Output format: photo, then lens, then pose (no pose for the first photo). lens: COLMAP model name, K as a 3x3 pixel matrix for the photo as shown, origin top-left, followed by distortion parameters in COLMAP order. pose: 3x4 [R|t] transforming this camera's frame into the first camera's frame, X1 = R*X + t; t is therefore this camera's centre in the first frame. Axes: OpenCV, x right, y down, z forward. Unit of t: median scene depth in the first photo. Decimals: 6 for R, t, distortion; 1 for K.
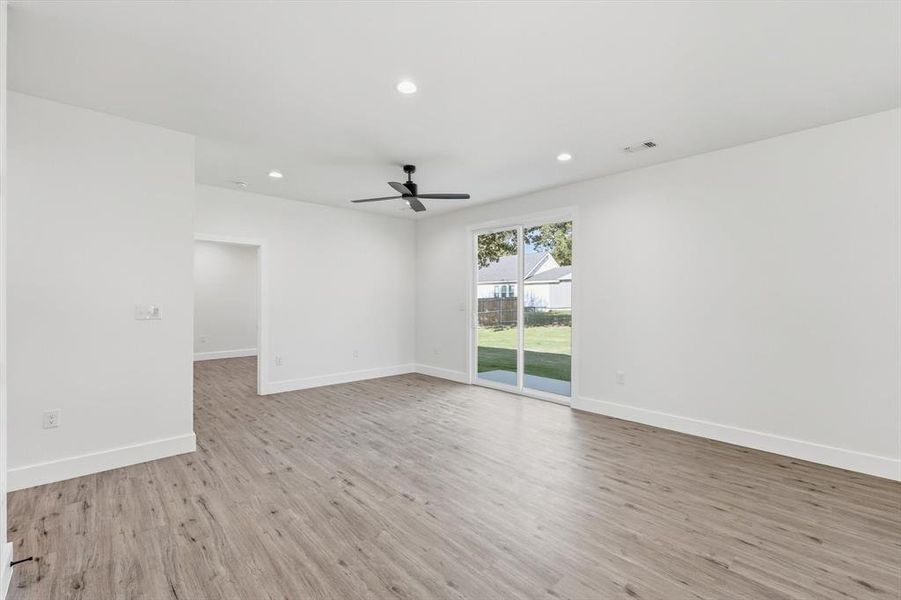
lens RADIAL K [[400.4, 0, 451.9], [0, 400.4, 302.5], [0, 0, 1]] dist [0.002331, -0.000057]
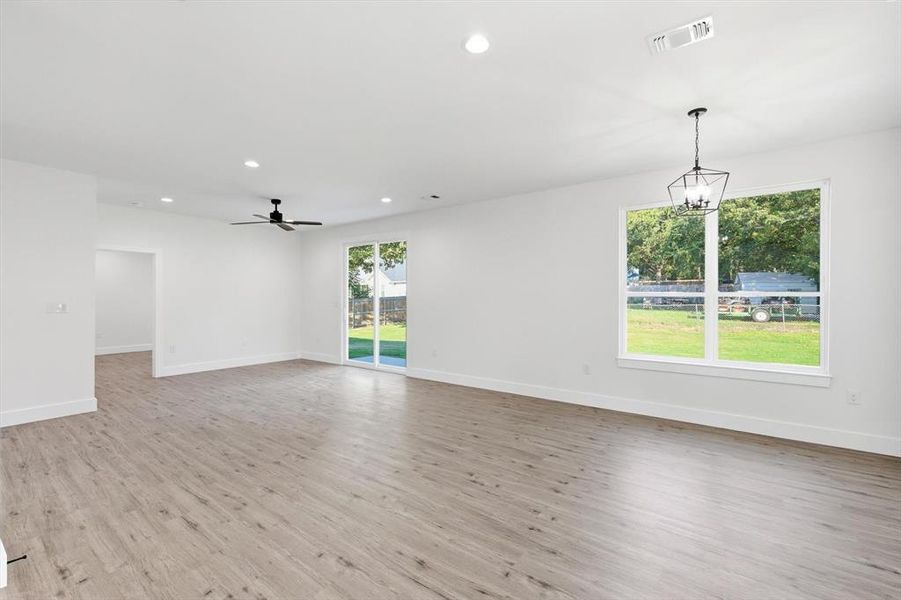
lens RADIAL K [[395.3, 0, 453.1], [0, 395.3, 298.6], [0, 0, 1]] dist [0.001873, -0.000049]
pose [[0.983634, -0.001544, 0.180170, 0.273096], [0.002579, 0.999981, -0.005511, 0.004420], [-0.180158, 0.005885, 0.983620, -0.480926]]
